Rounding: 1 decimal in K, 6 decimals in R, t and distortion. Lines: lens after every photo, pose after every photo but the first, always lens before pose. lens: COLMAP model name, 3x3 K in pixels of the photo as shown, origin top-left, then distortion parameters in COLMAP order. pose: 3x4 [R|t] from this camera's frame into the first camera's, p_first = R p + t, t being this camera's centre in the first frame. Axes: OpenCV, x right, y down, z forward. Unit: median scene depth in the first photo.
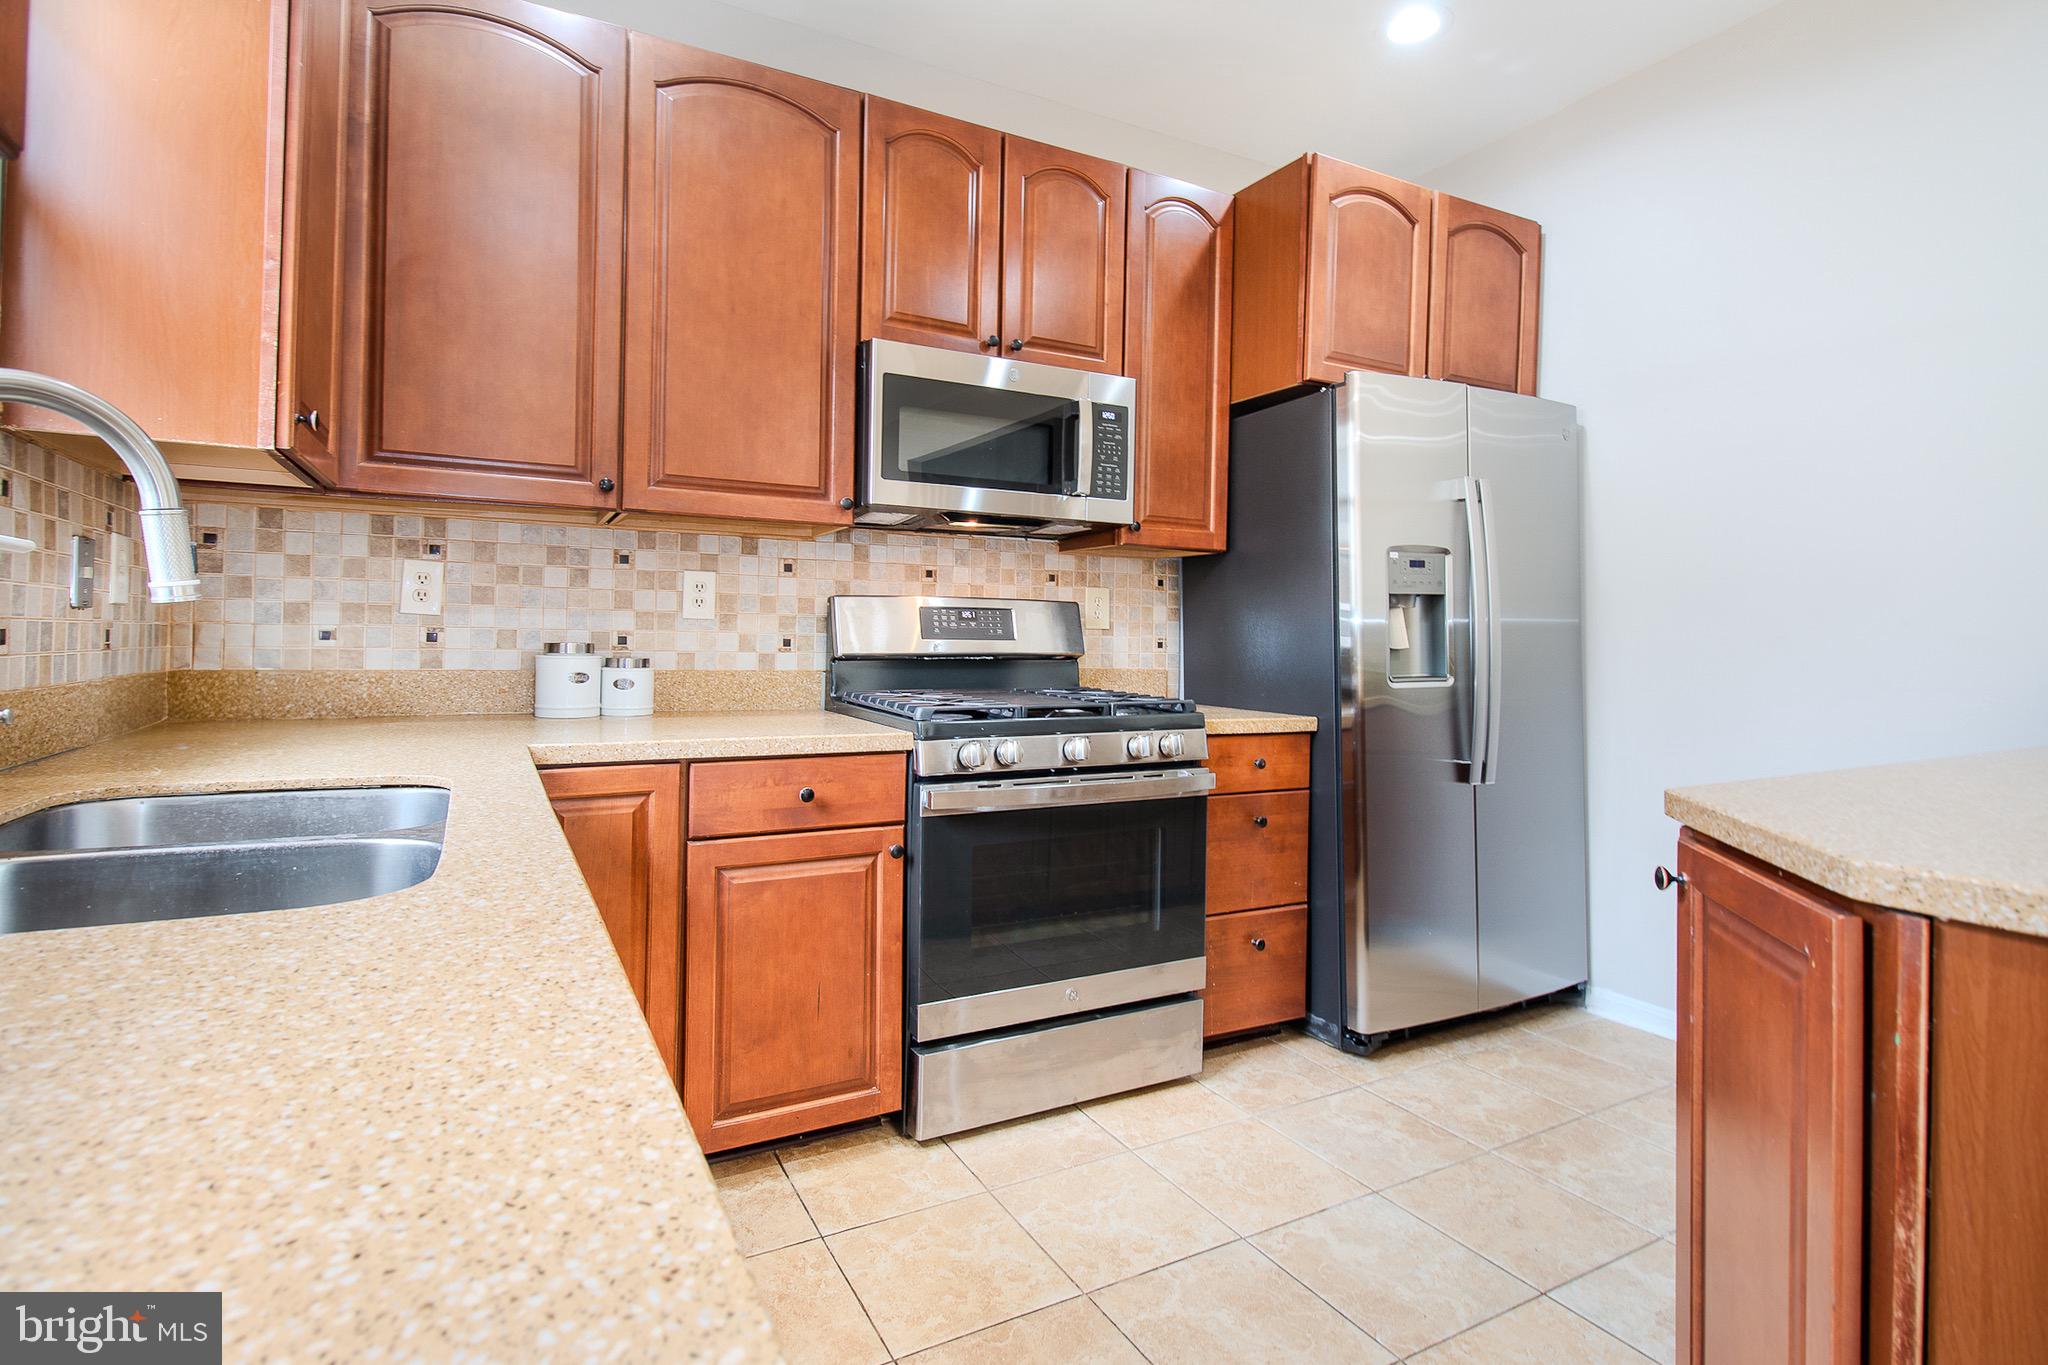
lens RADIAL K [[1016.4, 0, 1031.6], [0, 1016.4, 636.2], [0, 0, 1]] dist [0.001610, 0.000001]
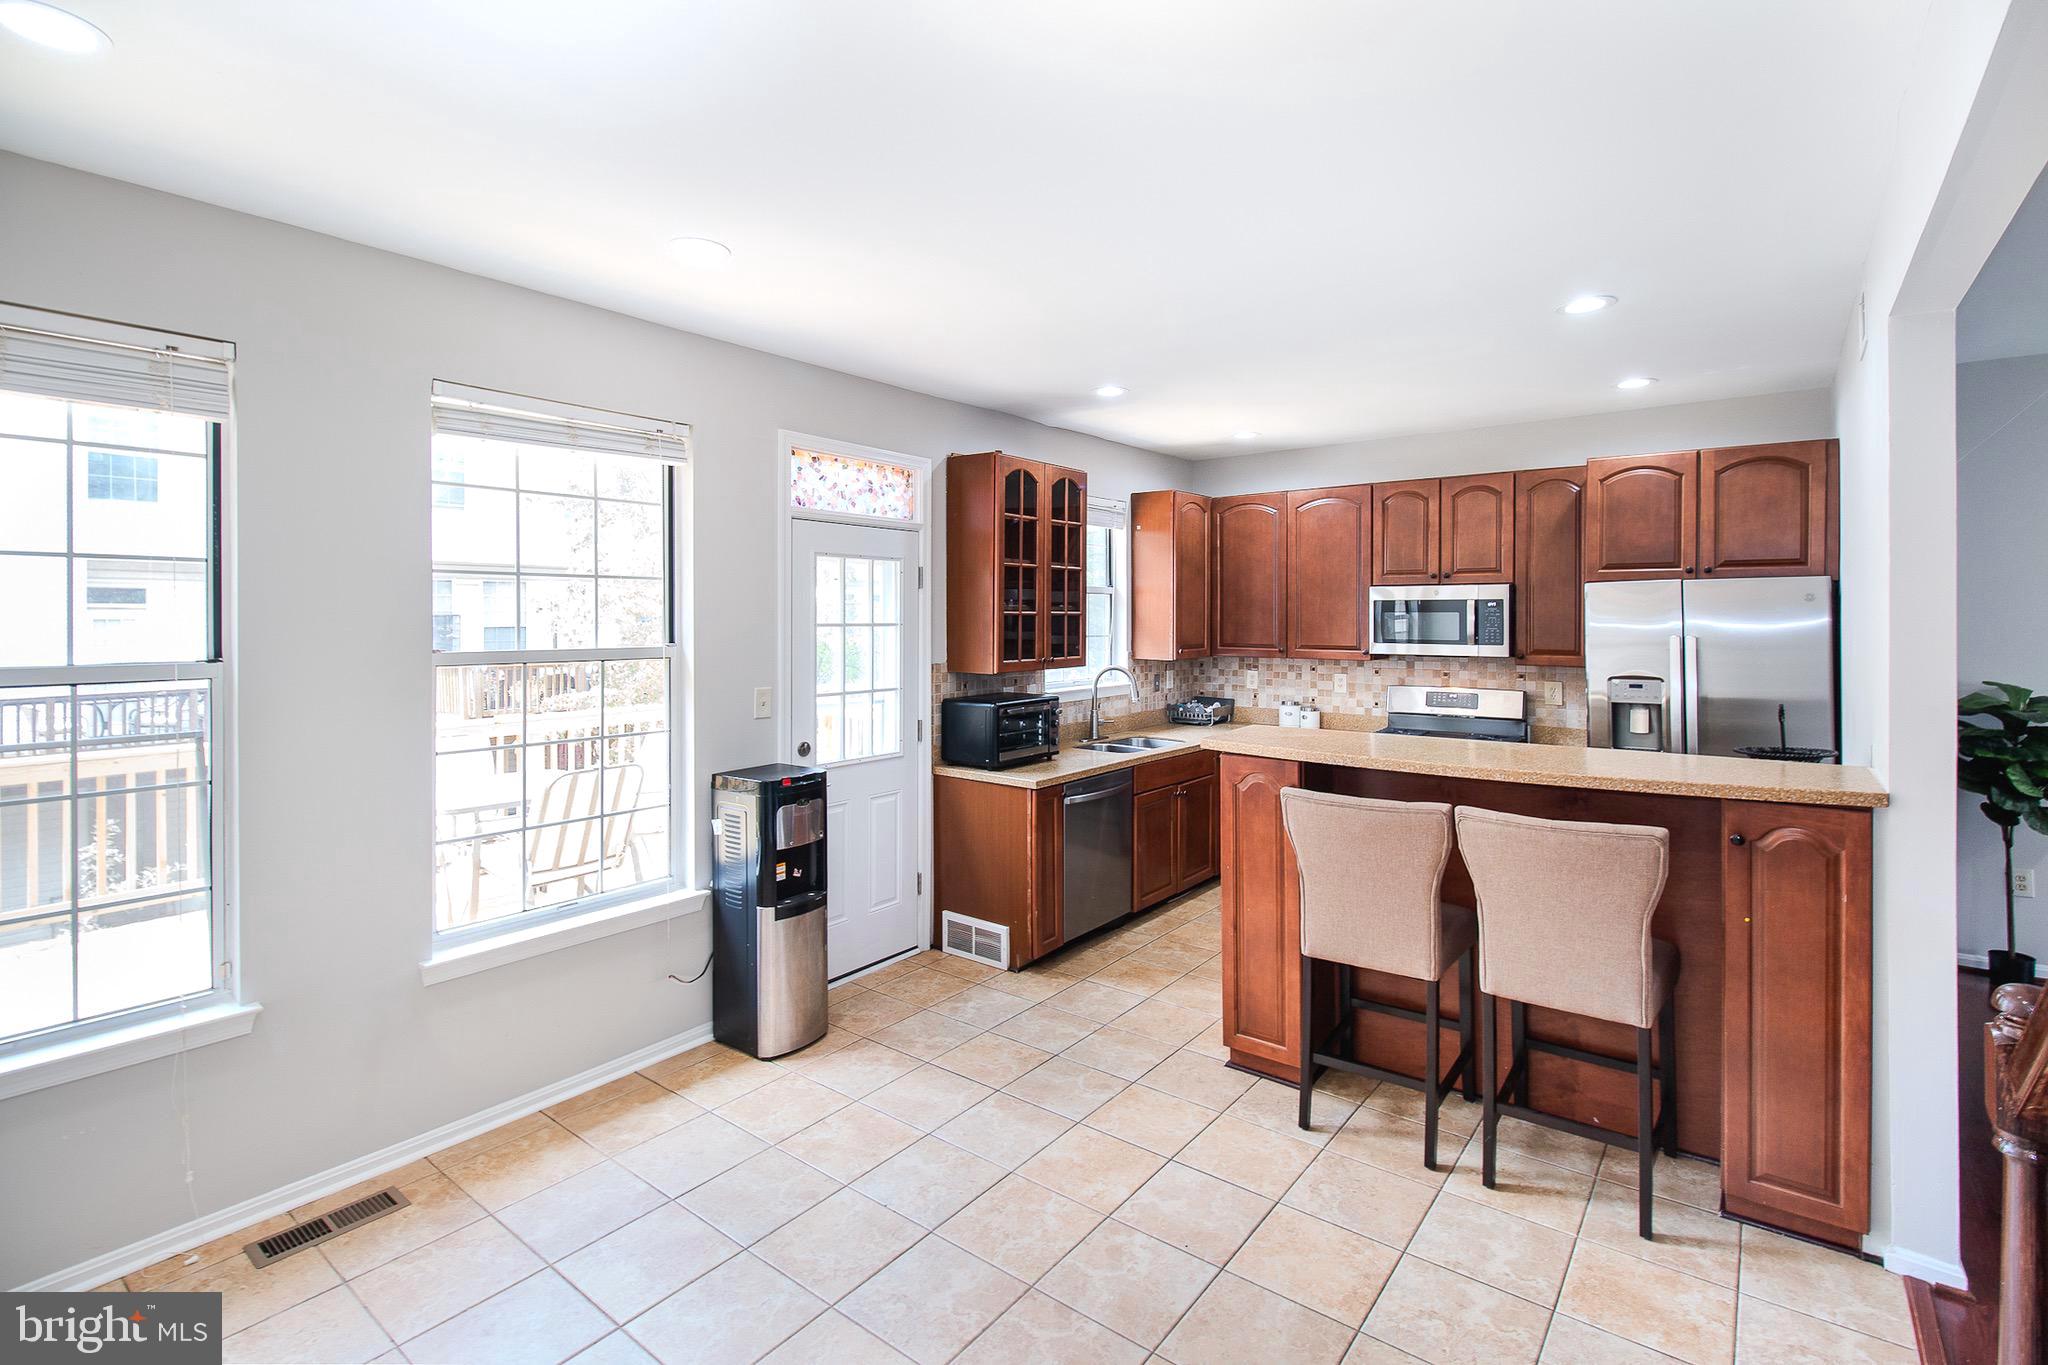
lens RADIAL K [[951.5, 0, 1019.8], [0, 951.5, 613.3], [0, 0, 1]] dist [0.000528, 0.000006]
pose [[0.395202, -0.011360, -0.918524, 1.539440], [0.011449, 0.999907, -0.007441, -0.207222], [0.918523, -0.007575, 0.395295, -0.666298]]
